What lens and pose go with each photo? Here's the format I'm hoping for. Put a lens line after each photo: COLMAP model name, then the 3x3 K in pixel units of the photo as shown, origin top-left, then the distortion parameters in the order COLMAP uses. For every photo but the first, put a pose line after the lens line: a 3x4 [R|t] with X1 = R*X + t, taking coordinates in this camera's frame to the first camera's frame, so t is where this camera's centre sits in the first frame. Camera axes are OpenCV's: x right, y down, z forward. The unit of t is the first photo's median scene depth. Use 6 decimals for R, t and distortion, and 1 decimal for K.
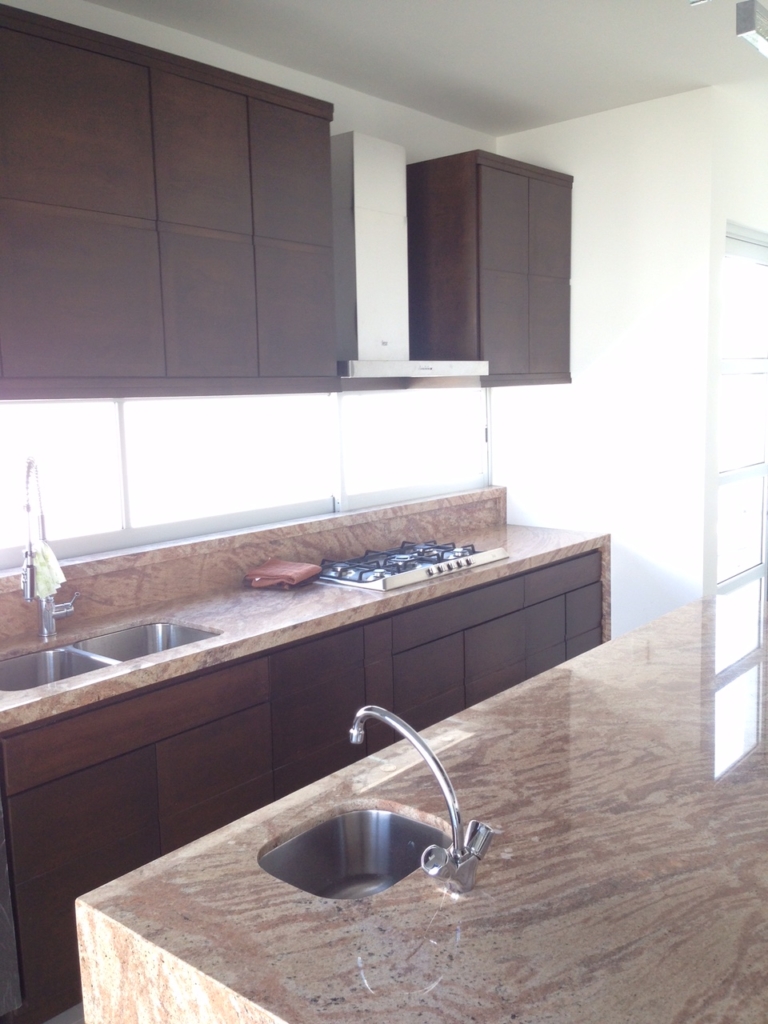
lens RADIAL K [[910.8, 0, 381.7], [0, 910.8, 509.8], [0, 0, 1]] dist [0.078225, -0.134756]
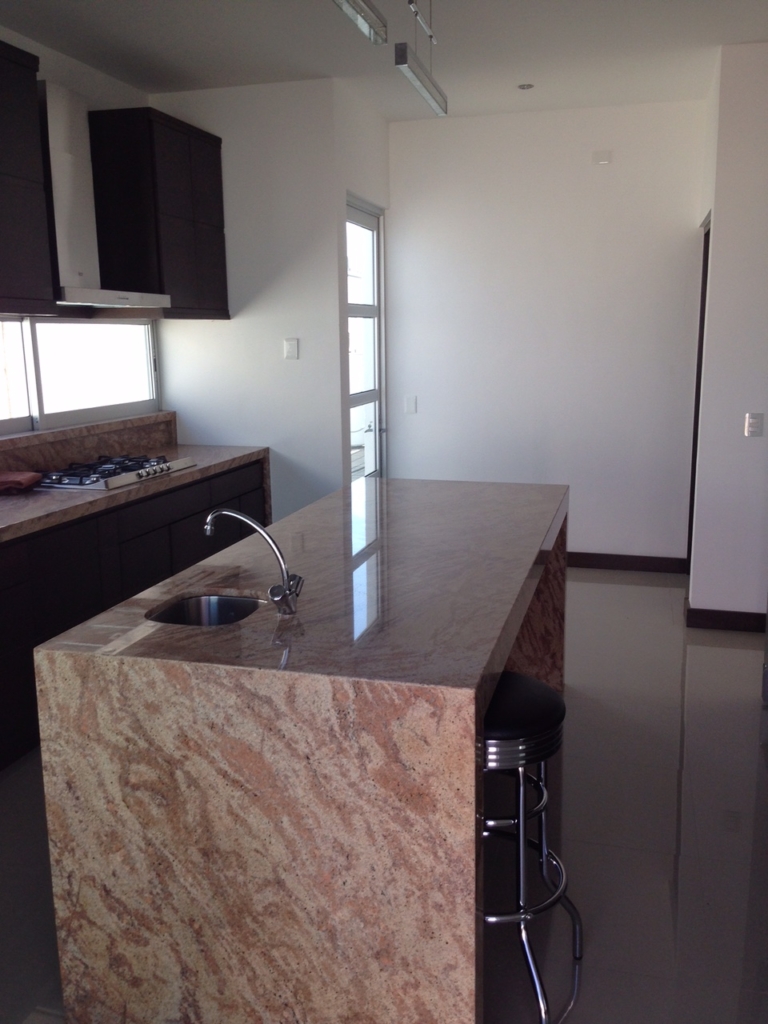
lens RADIAL K [[910.8, 0, 381.7], [0, 910.8, 509.8], [0, 0, 1]] dist [0.078225, -0.134756]
pose [[0.903486, -0.065024, 0.423657, -0.157003], [0.044483, 0.997313, 0.058208, 0.054943], [-0.426304, -0.033744, 0.903950, -0.179834]]
